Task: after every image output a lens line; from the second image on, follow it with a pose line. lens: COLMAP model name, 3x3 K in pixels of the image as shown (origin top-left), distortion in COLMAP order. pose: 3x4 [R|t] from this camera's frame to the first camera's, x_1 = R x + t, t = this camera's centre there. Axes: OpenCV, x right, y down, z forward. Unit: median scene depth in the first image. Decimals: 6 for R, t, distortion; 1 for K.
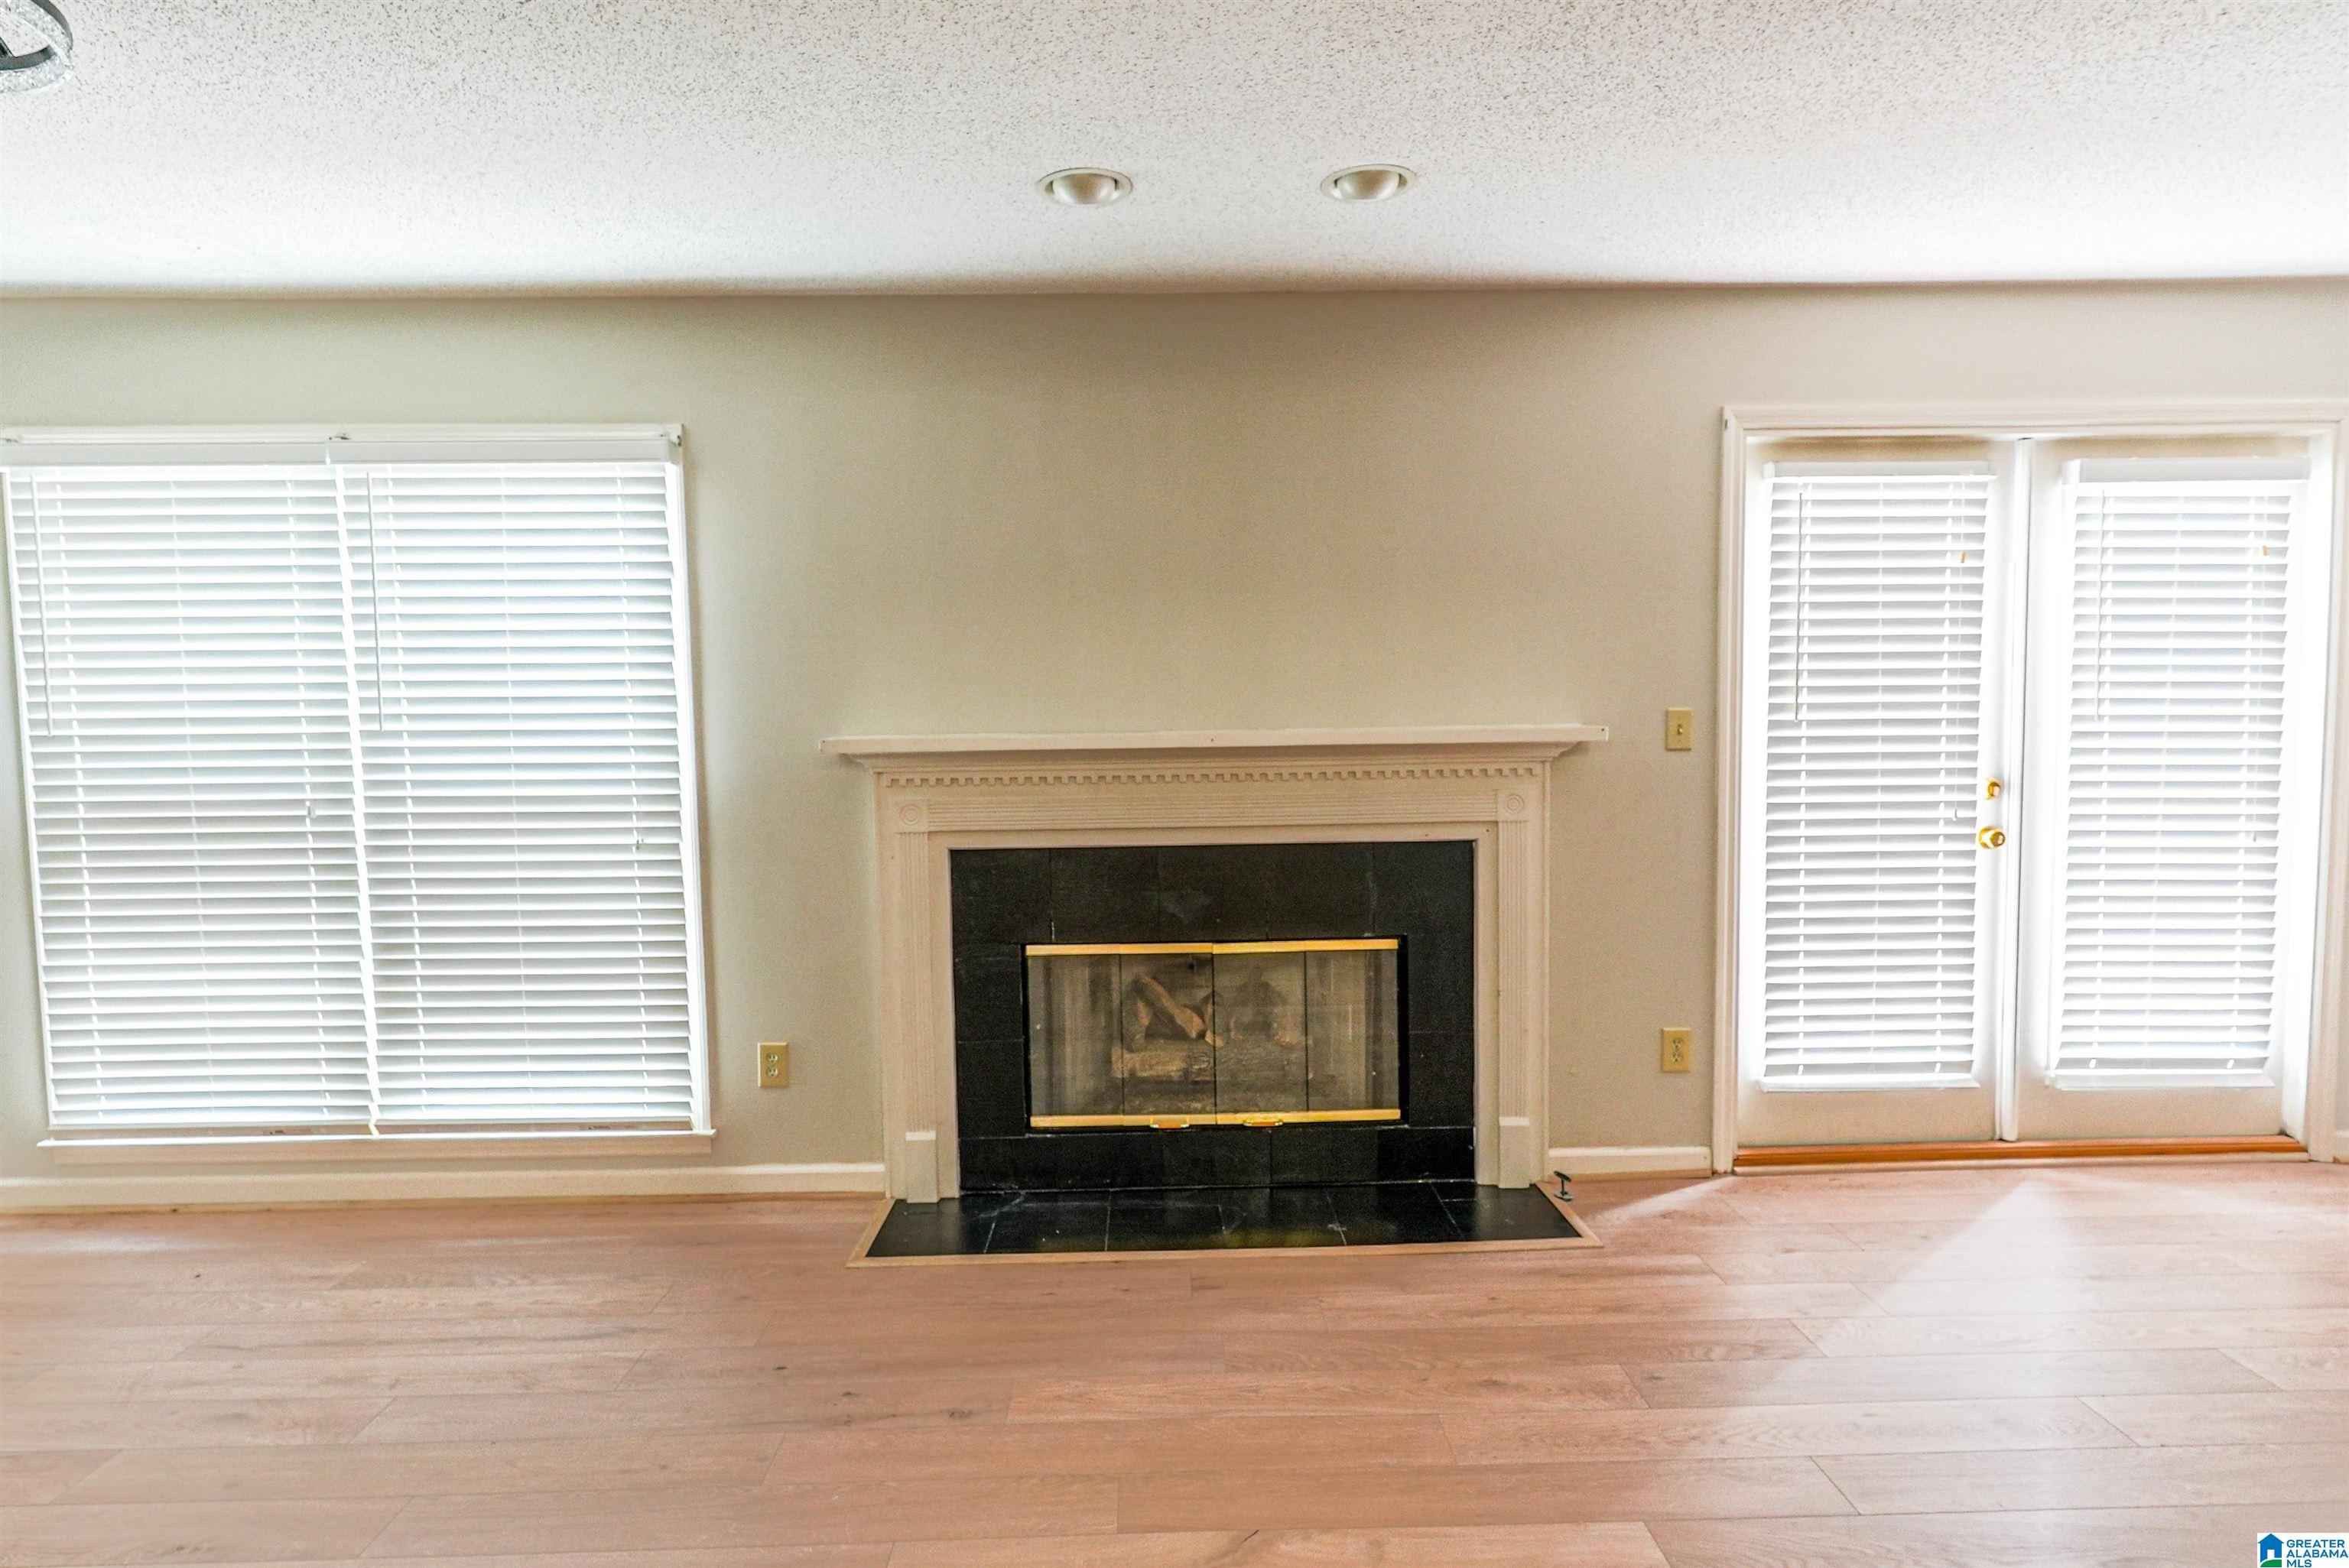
lens RADIAL K [[1322.3, 0, 1171.7], [0, 1322.3, 788.7], [0, 0, 1]] dist [0.003147, -0.000024]
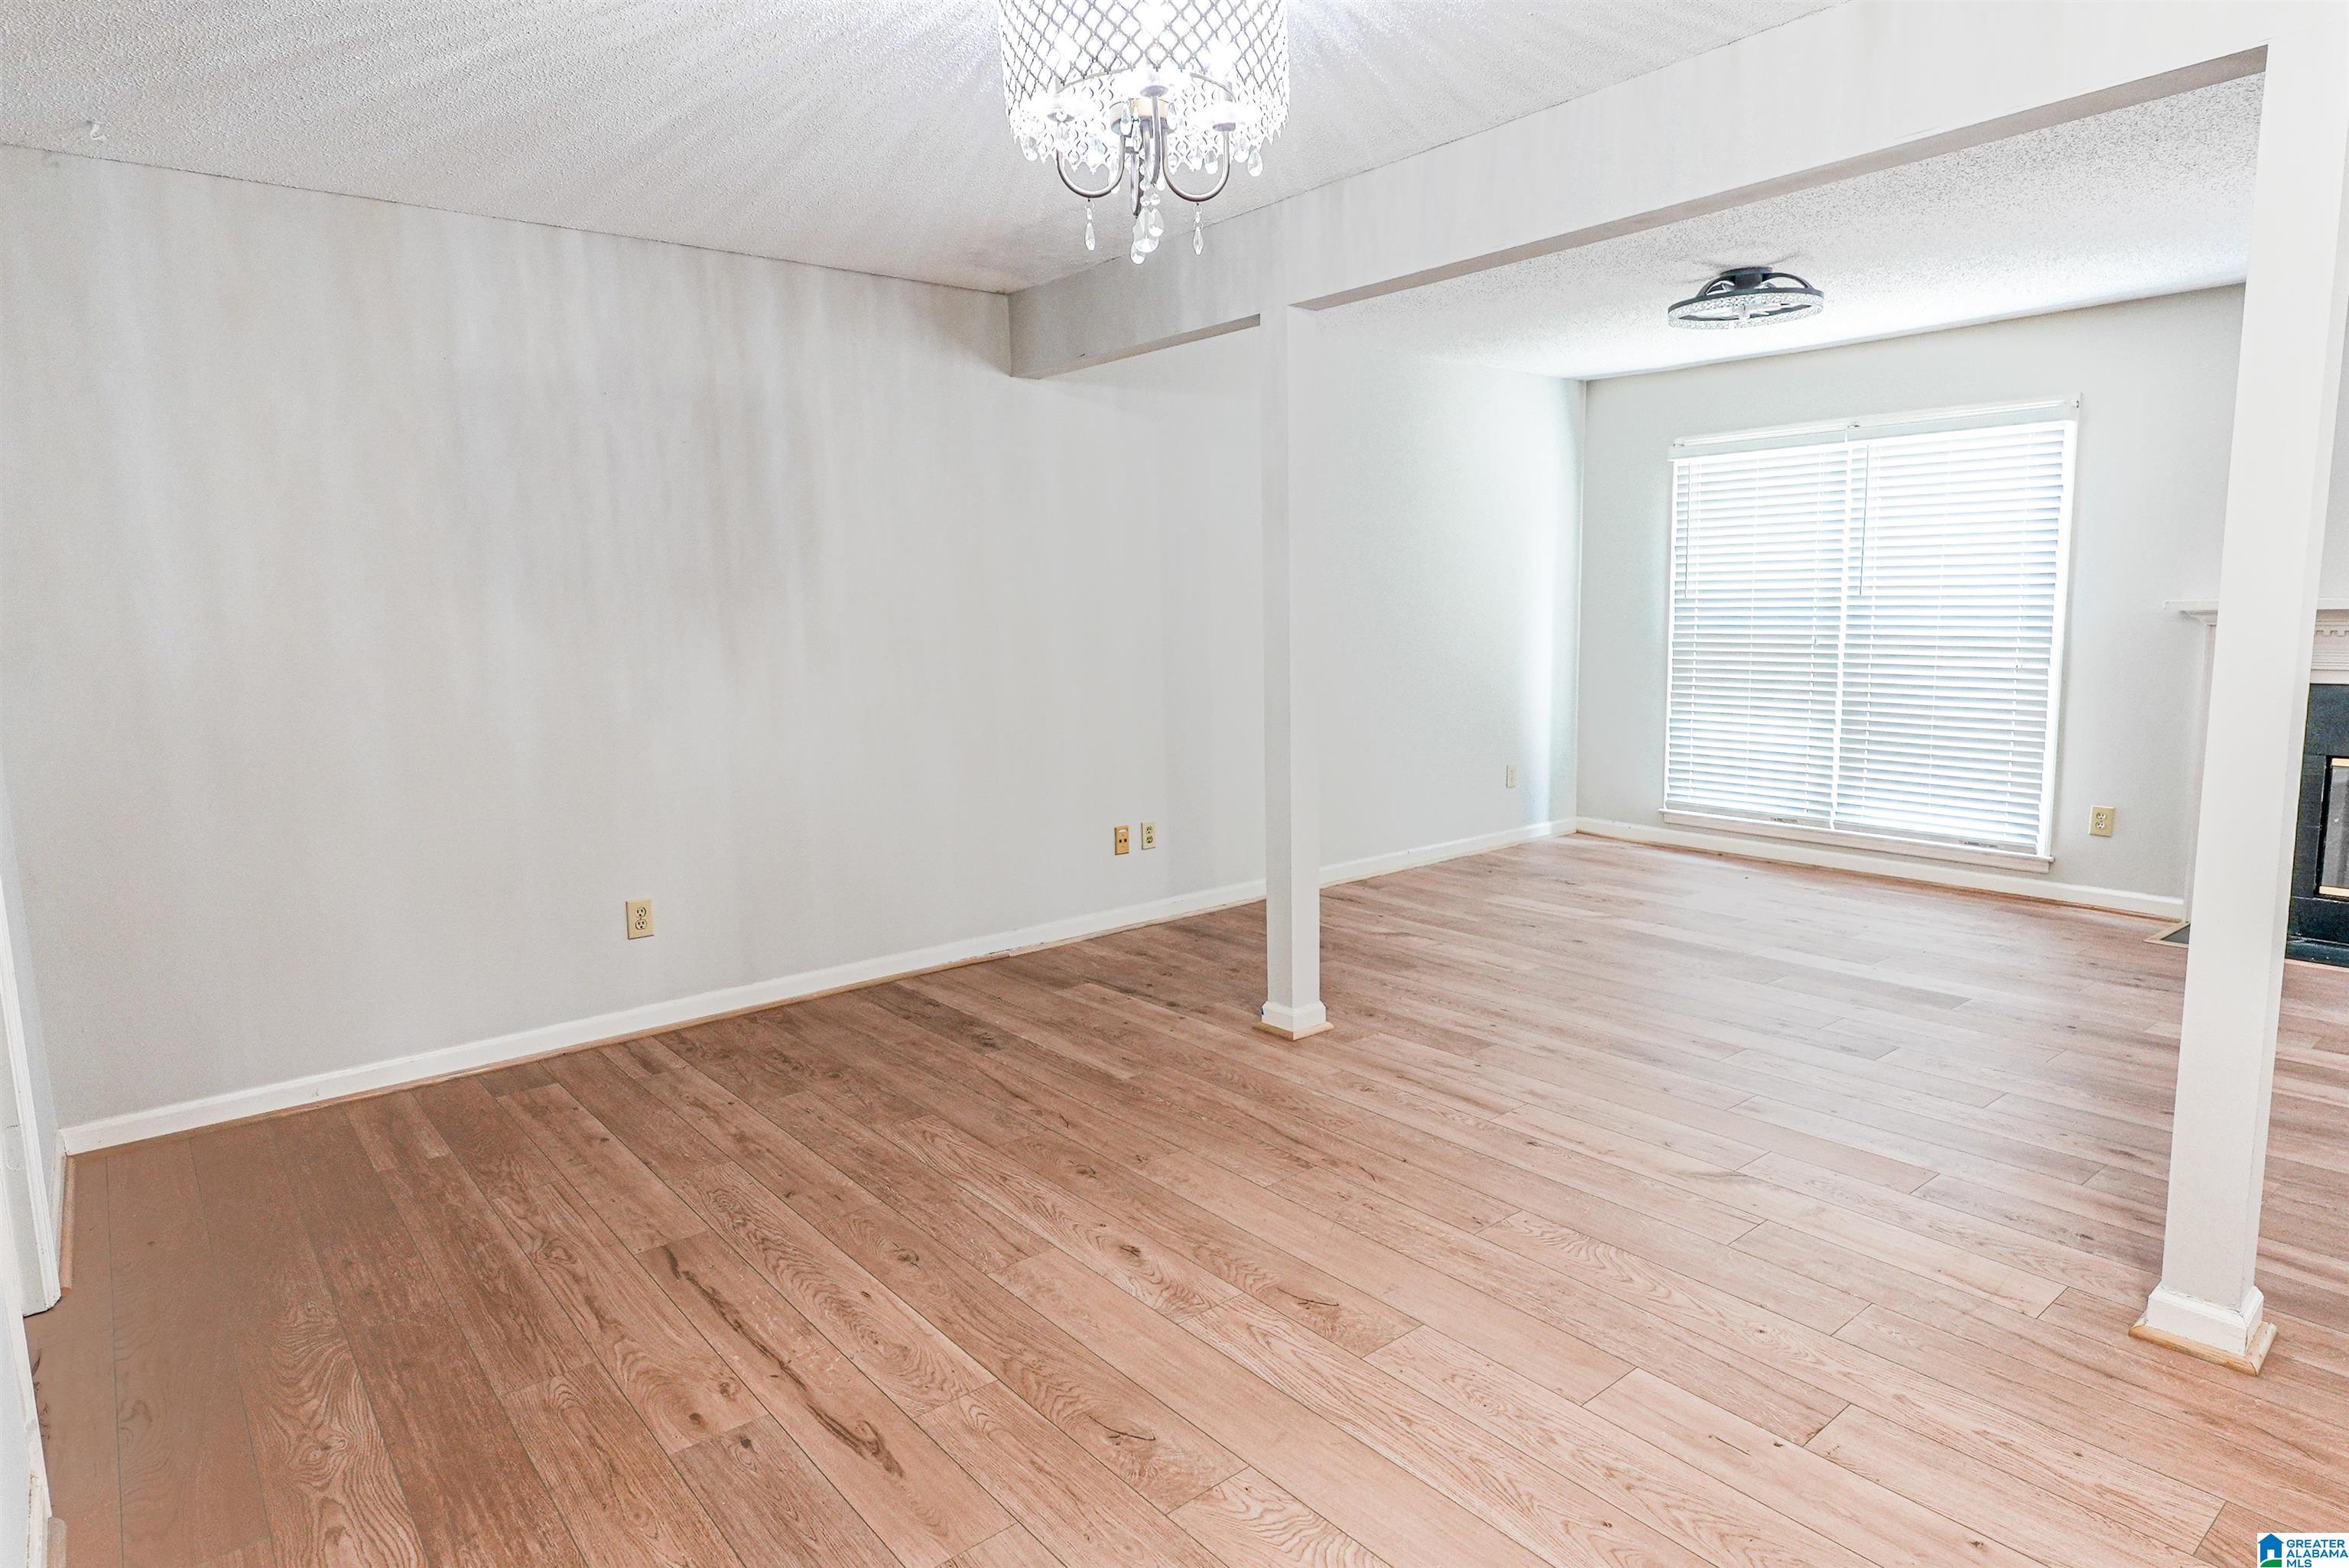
lens RADIAL K [[1322.3, 0, 1174.5], [0, 1322.3, 782.5], [0, 0, 1]] dist [0.003147, -0.000024]
pose [[0.617131, 0.109443, -0.779212, 0.217666], [-0.039881, 0.993358, 0.107935, 0.046694], [0.785849, -0.035534, 0.617397, -0.757632]]
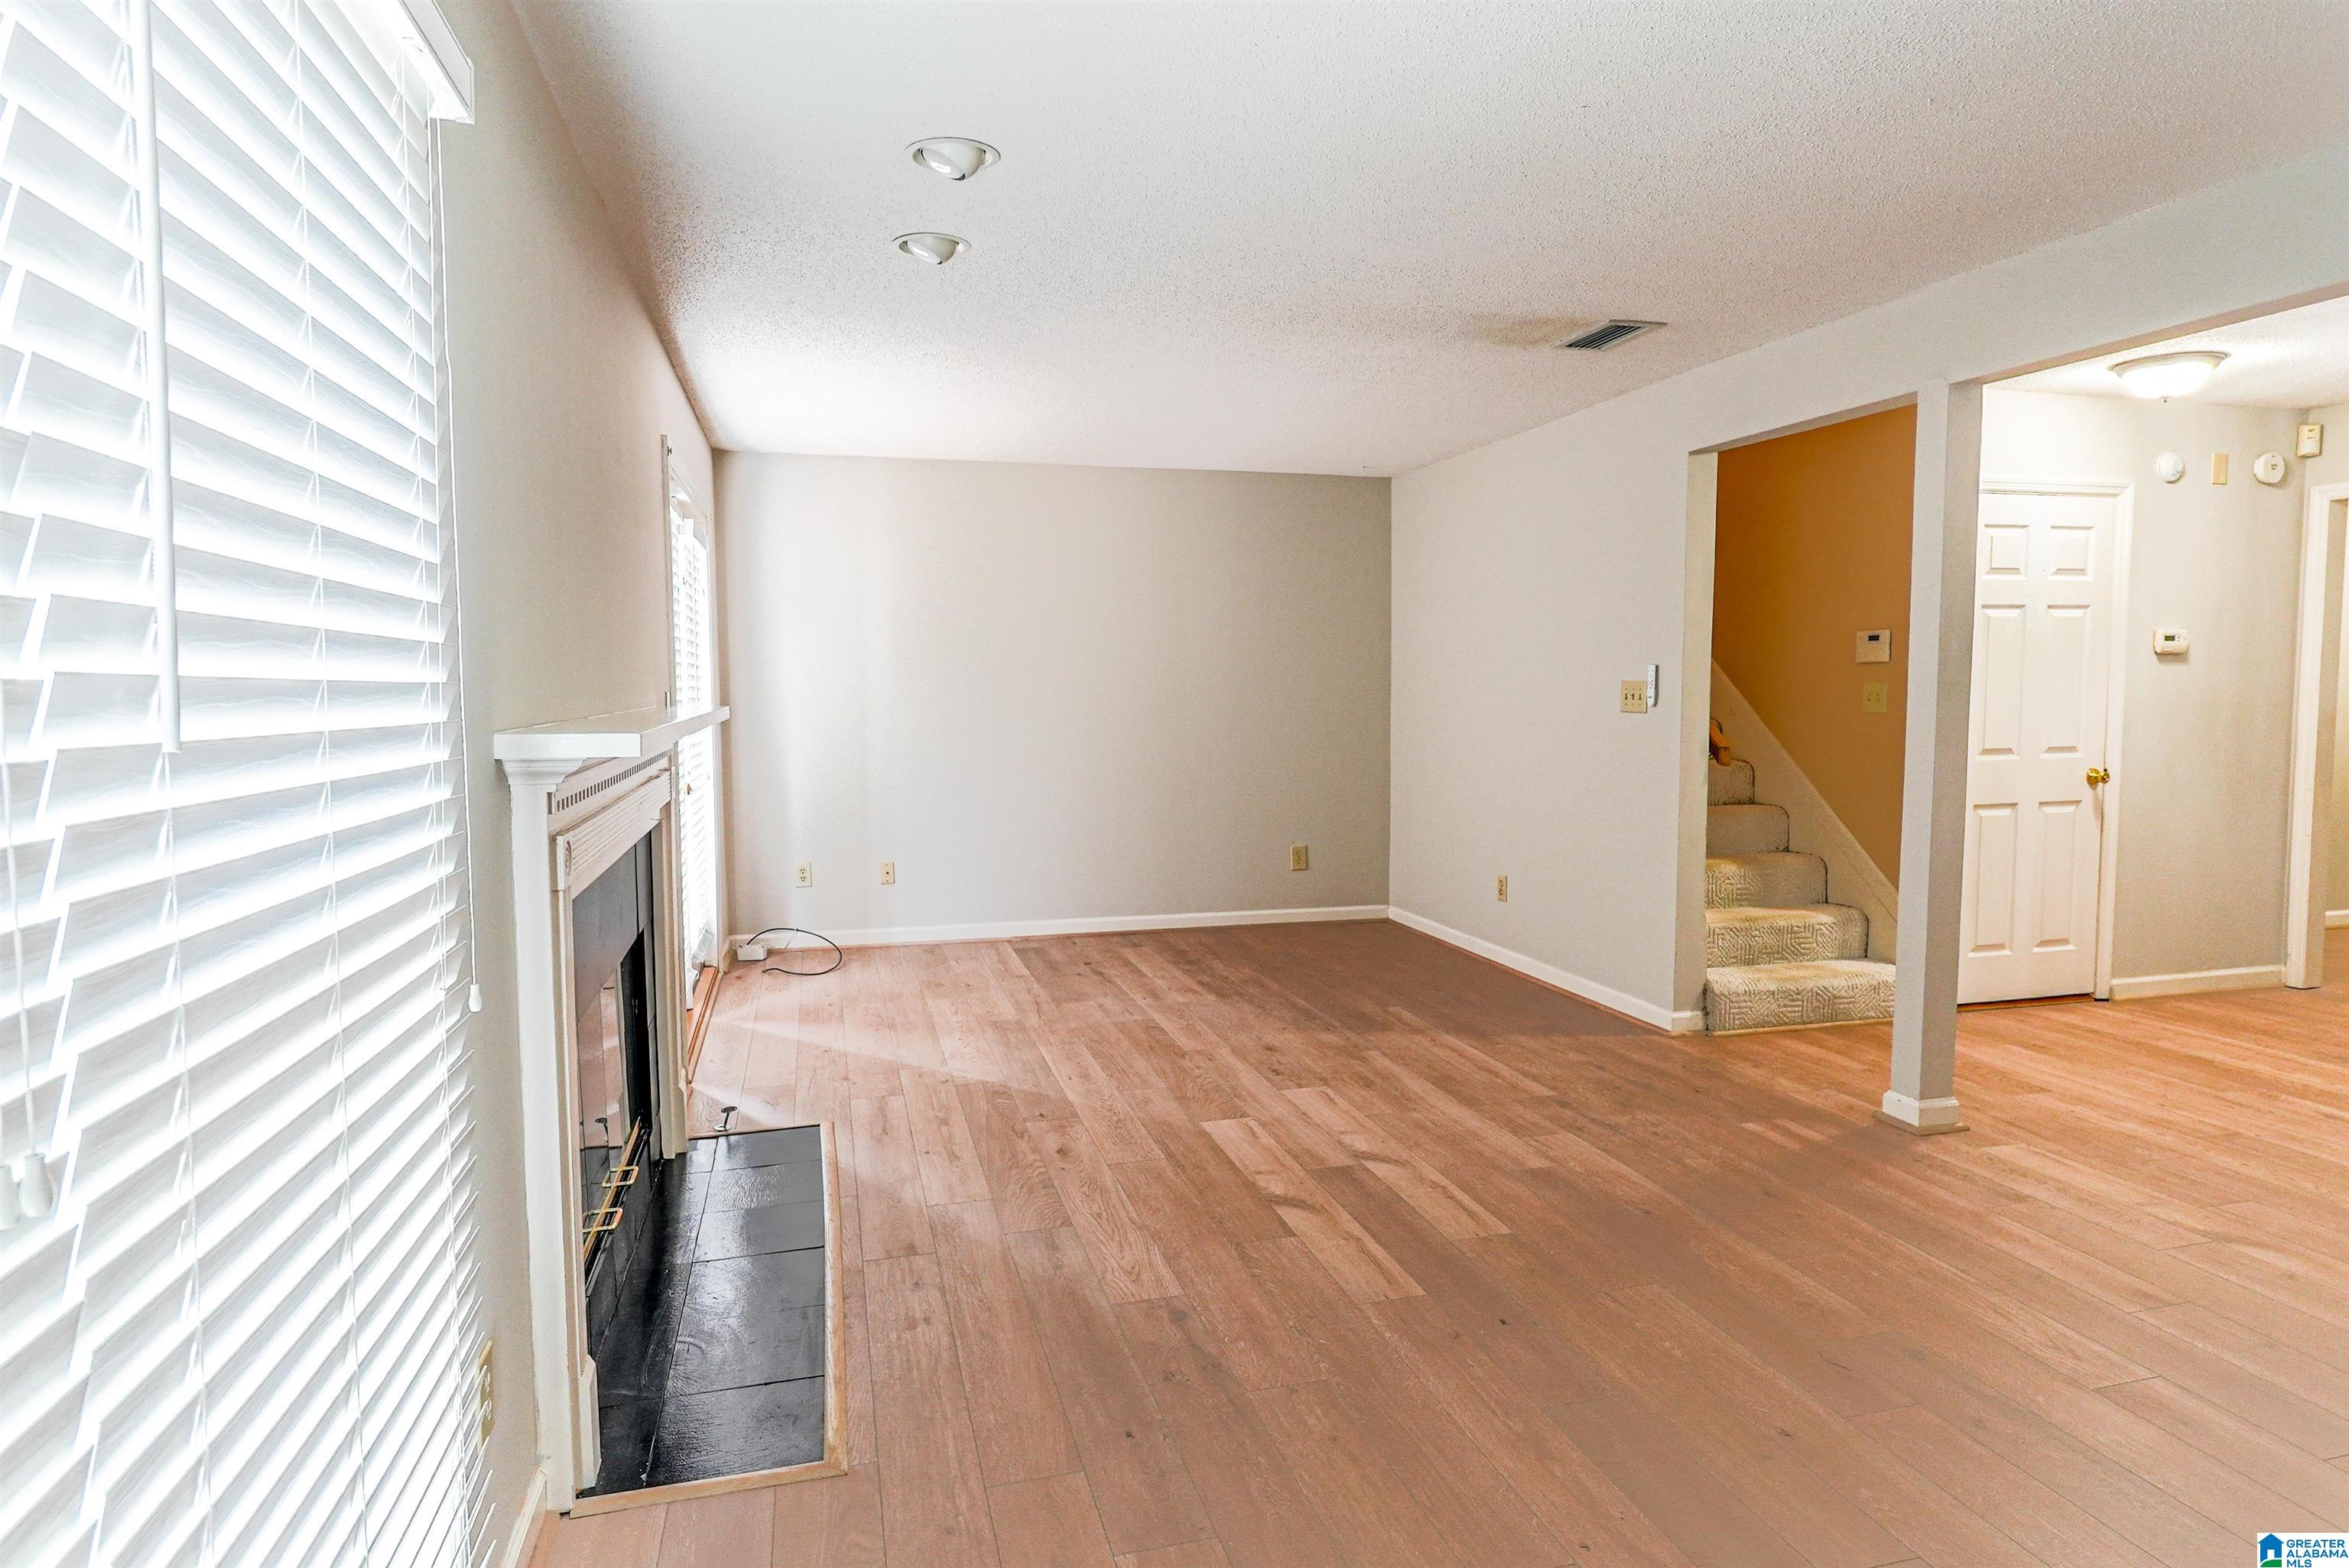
lens RADIAL K [[1322.3, 0, 1173.0], [0, 1322.3, 782.5], [0, 0, 1]] dist [0.003147, -0.000024]
pose [[-0.238819, -0.059733, 0.969225, -0.844213], [0.069231, 0.994519, 0.078351, -0.041921], [-0.968593, 0.085812, -0.233375, 0.857074]]
